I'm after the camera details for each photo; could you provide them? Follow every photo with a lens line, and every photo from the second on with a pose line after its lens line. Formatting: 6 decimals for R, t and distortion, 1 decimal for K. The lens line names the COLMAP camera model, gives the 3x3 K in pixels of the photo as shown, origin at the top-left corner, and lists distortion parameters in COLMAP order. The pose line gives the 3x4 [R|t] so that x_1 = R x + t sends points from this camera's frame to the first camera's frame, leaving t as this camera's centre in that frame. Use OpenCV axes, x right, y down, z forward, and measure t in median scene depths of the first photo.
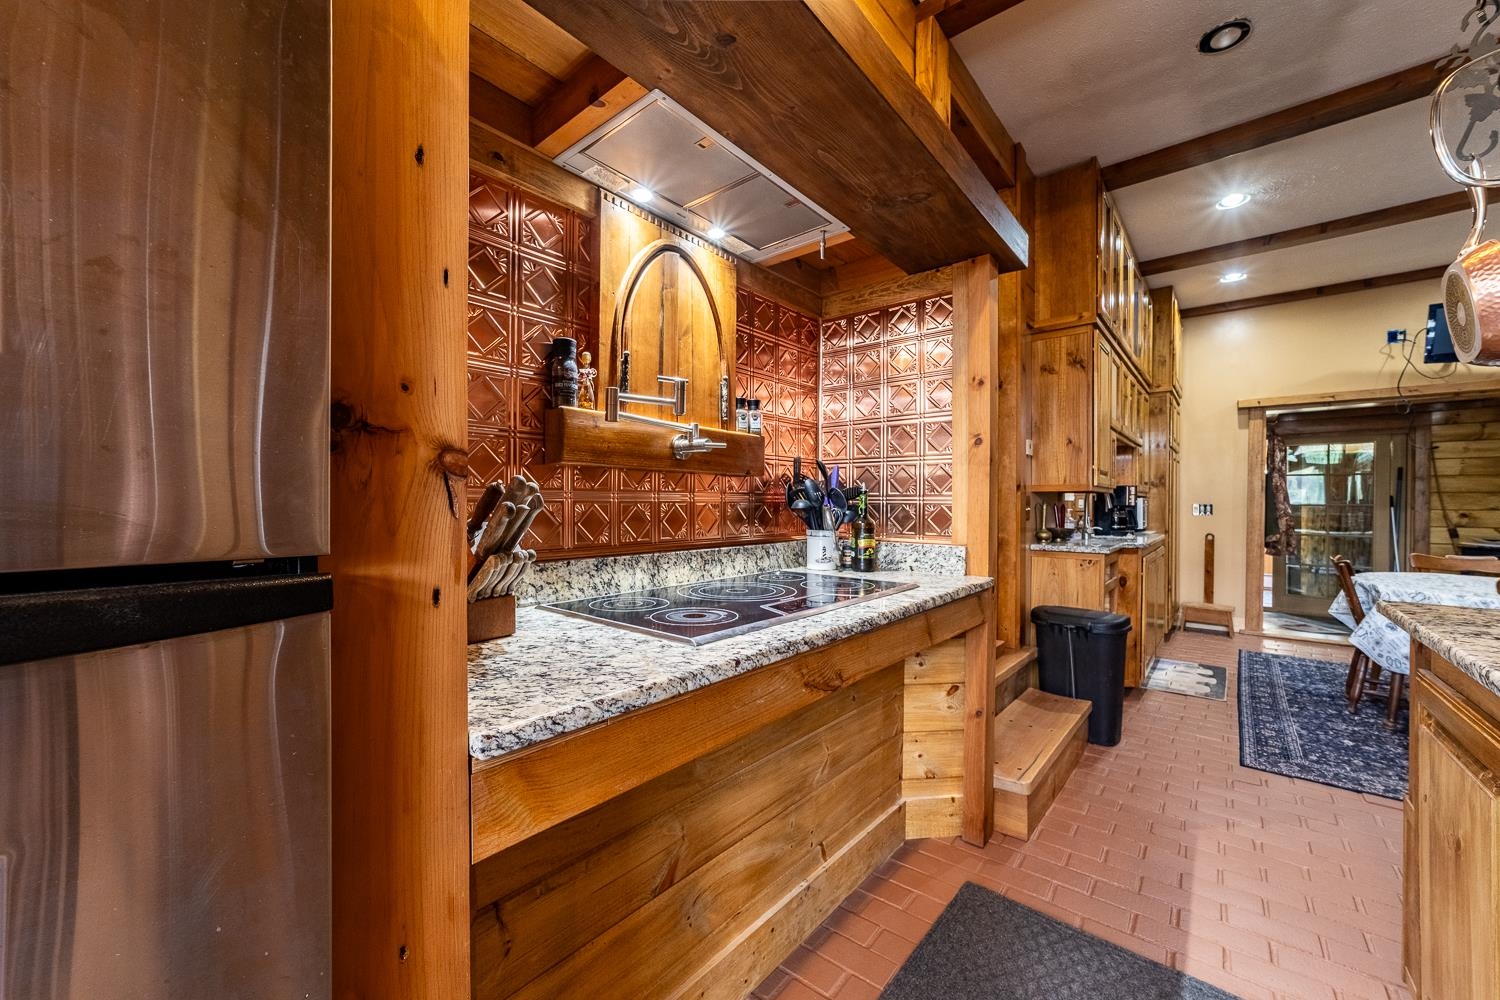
lens RADIAL K [[571.8, 0, 749.7], [0, 571.8, 505.3], [0, 0, 1]] dist [-0.015636, 0.000695]
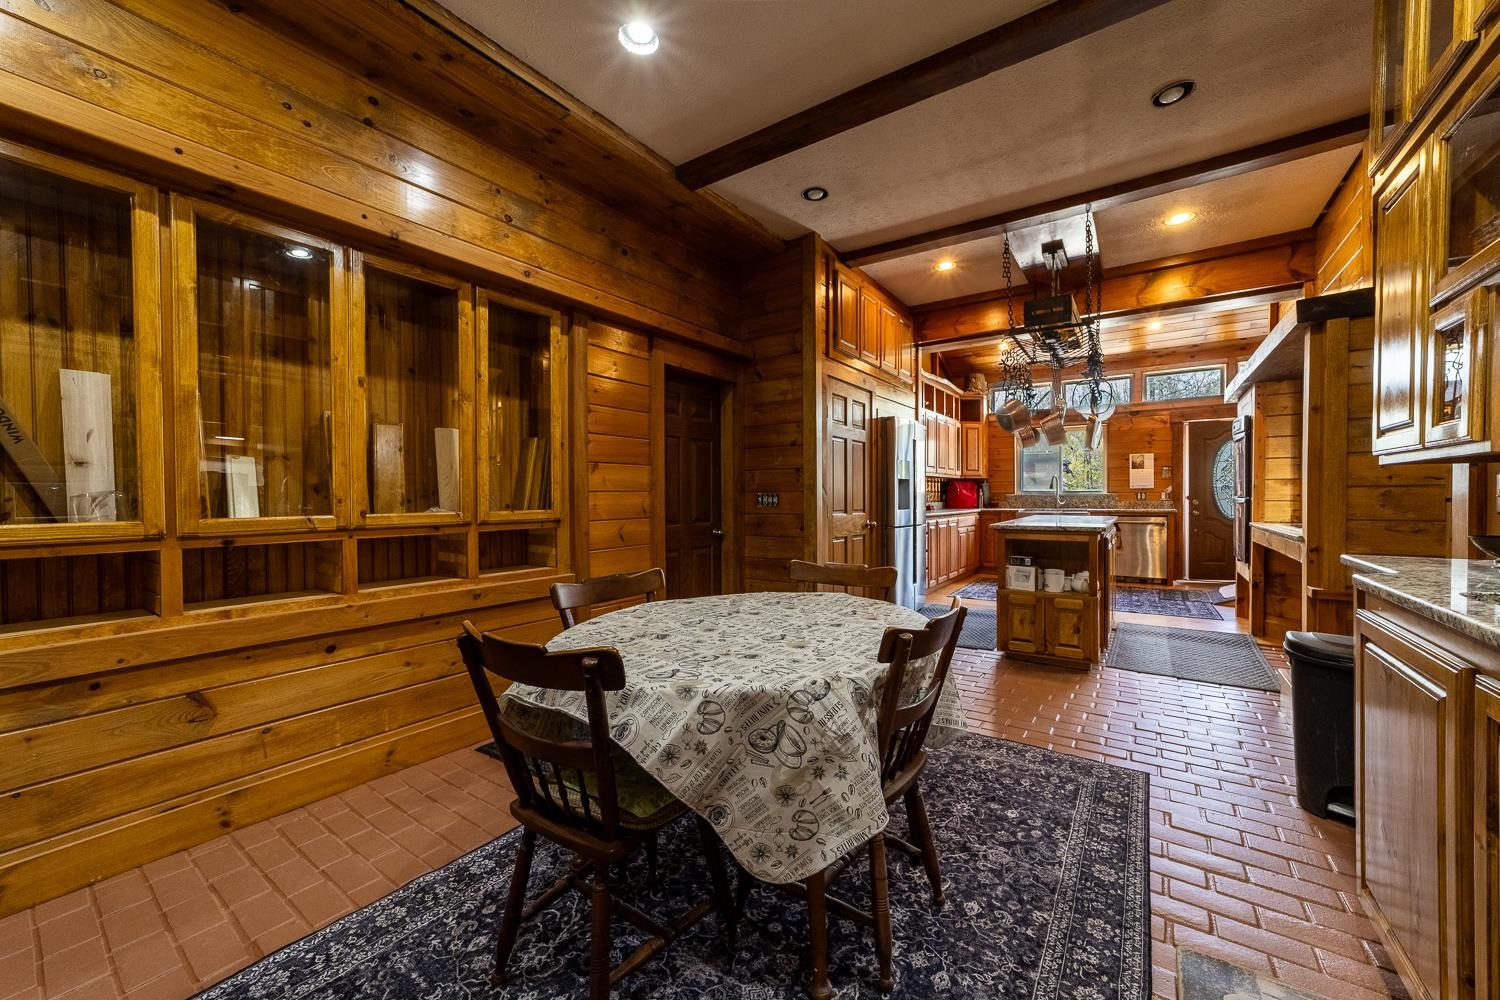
lens RADIAL K [[571.8, 0, 748.9], [0, 571.8, 503.5], [0, 0, 1]] dist [-0.015636, 0.000695]
pose [[-0.995856, -0.002140, -0.090924, 1.580493], [-0.004265, 0.999722, 0.023186, -0.008431], [0.090849, 0.023478, -0.995588, 1.819838]]
